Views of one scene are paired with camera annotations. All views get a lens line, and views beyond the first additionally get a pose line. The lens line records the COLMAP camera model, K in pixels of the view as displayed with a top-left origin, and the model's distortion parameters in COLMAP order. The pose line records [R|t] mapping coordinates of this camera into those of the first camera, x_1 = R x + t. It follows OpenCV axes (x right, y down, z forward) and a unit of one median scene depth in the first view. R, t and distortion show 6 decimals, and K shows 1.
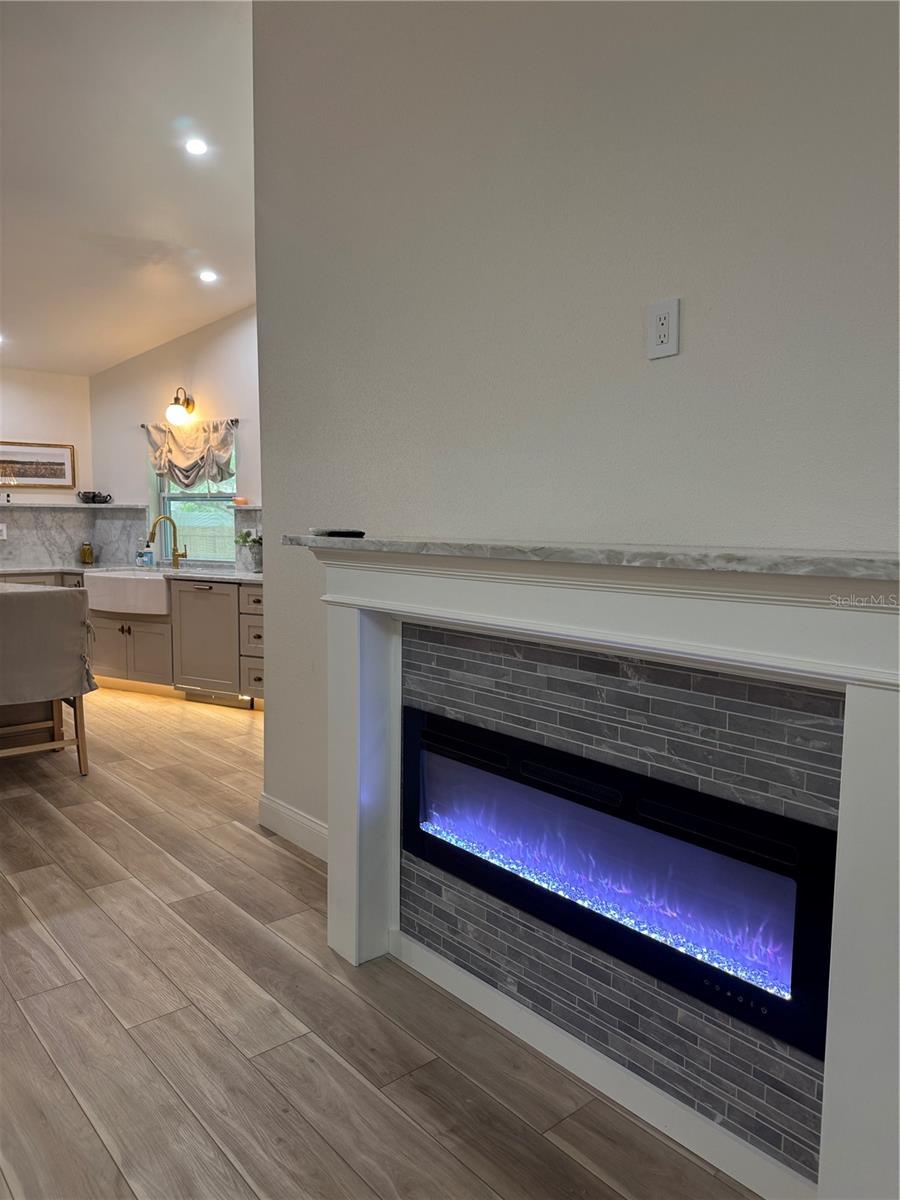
lens RADIAL K [[851.0, 0, 439.8], [0, 851.0, 600.3], [0, 0, 1]] dist [0.037757, -0.009592]
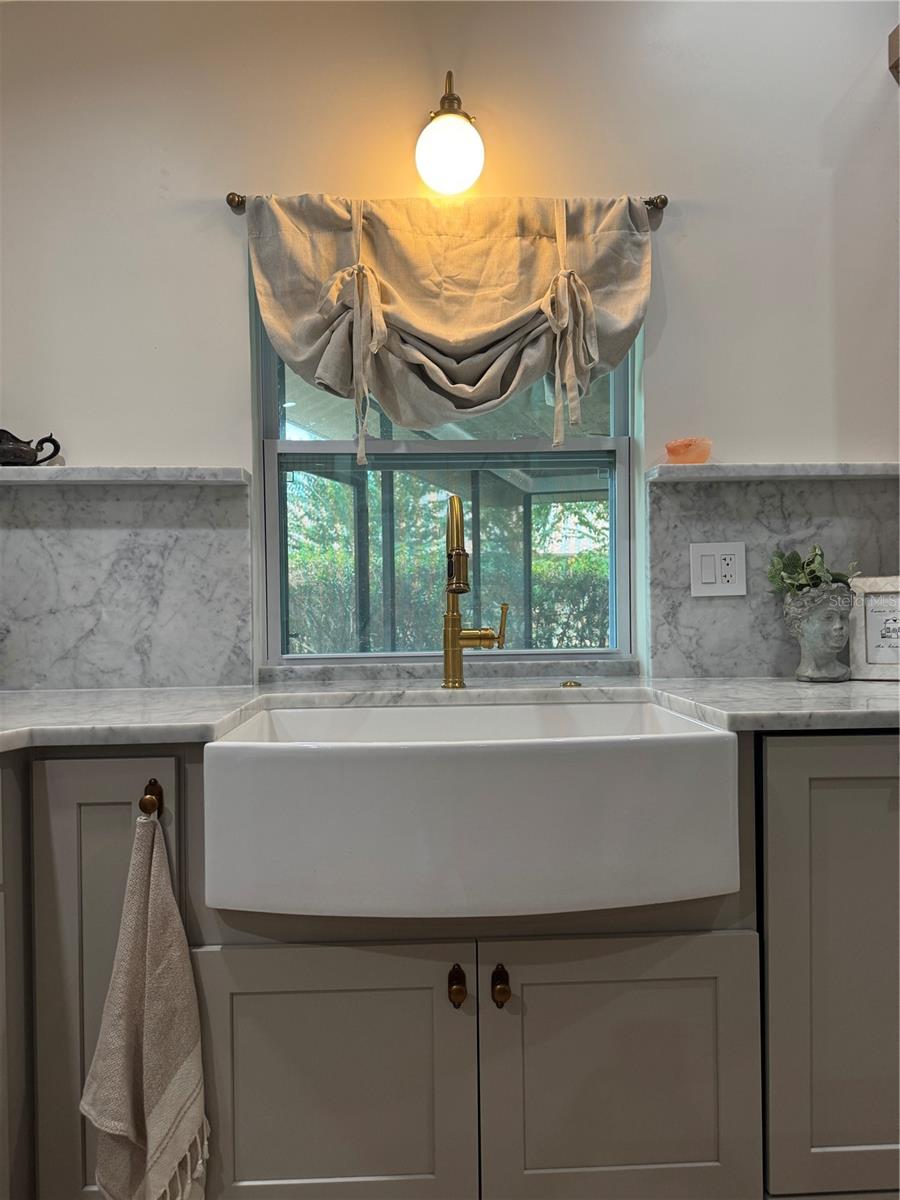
lens RADIAL K [[851.0, 0, 450.9], [0, 851.0, 596.5], [0, 0, 1]] dist [0.037757, -0.009592]
pose [[0.848843, -0.014969, 0.528433, -0.745467], [0.071853, 0.993590, -0.087275, -0.069589], [-0.523740, 0.112052, 0.844477, 1.242081]]
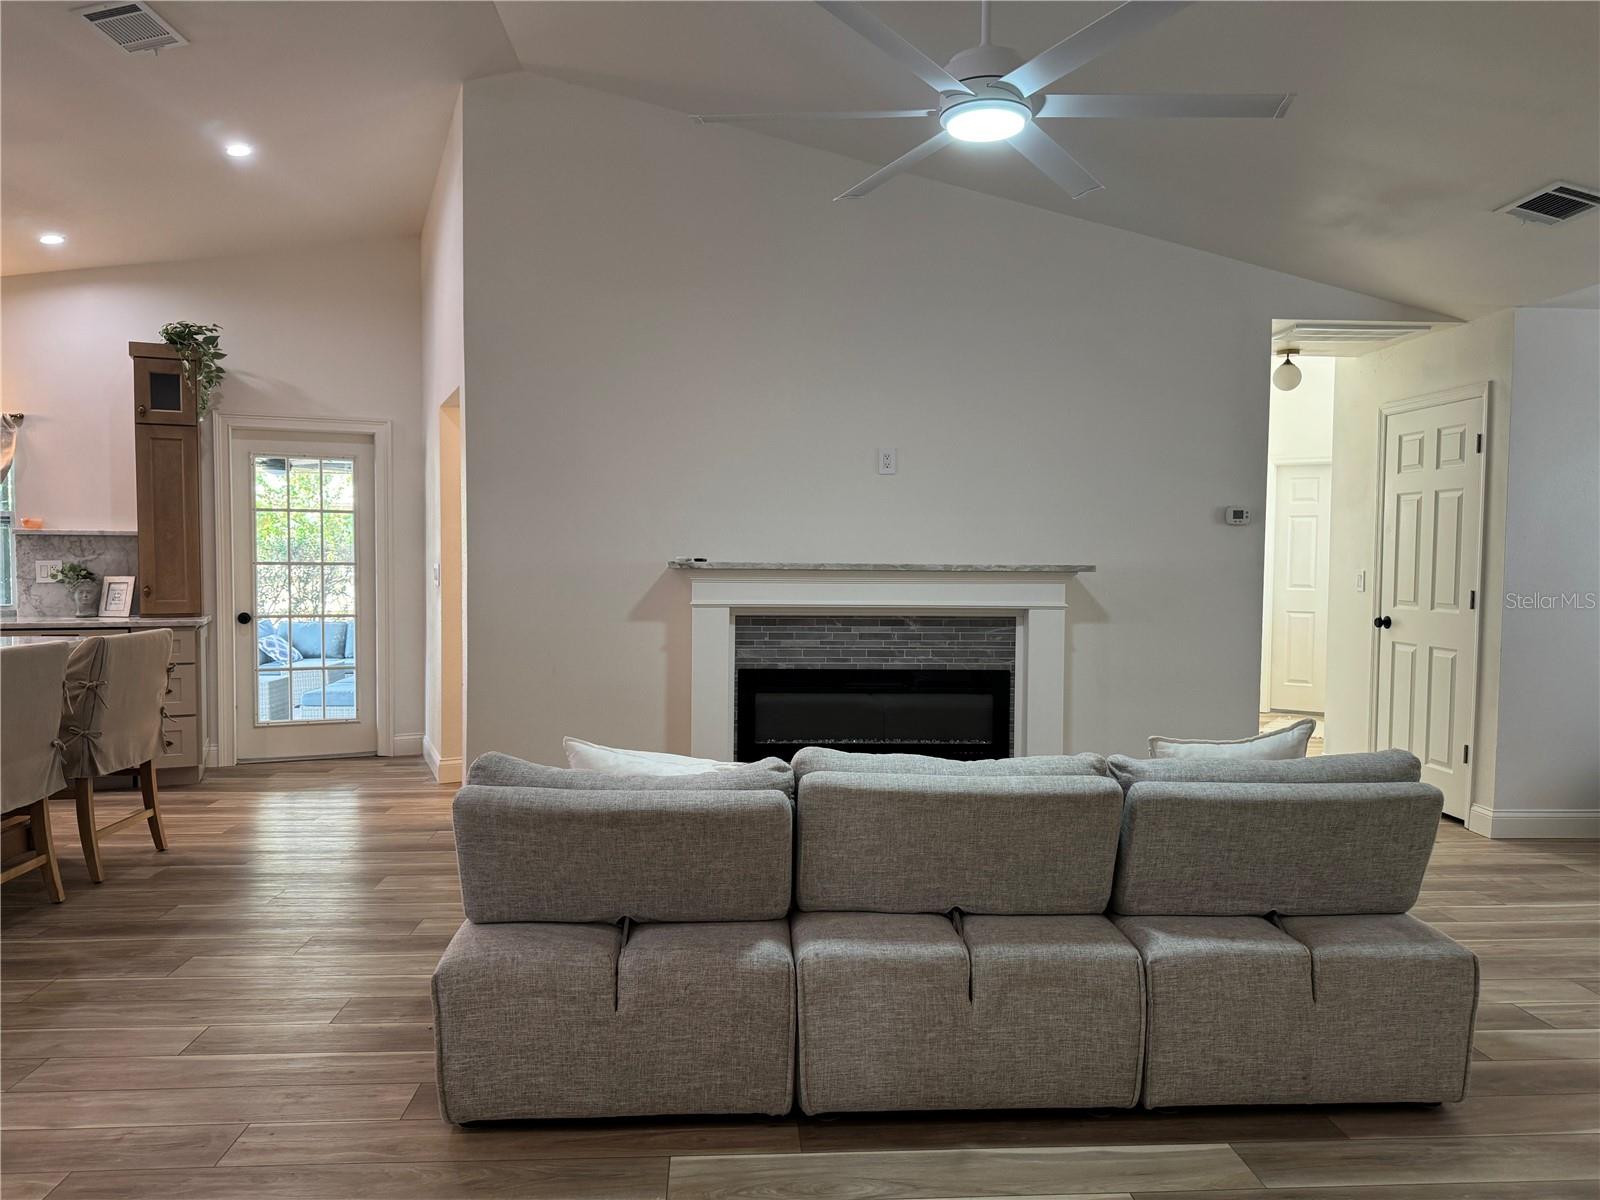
lens RADIAL K [[1134.7, 0, 802.9], [0, 1134.7, 600.9], [0, 0, 1]] dist [0.037757, -0.009592]
pose [[0.575903, -0.032935, 0.816855, -1.058344], [0.073830, 0.997200, -0.011845, 0.020019], [-0.814178, 0.067131, 0.576722, -0.199292]]
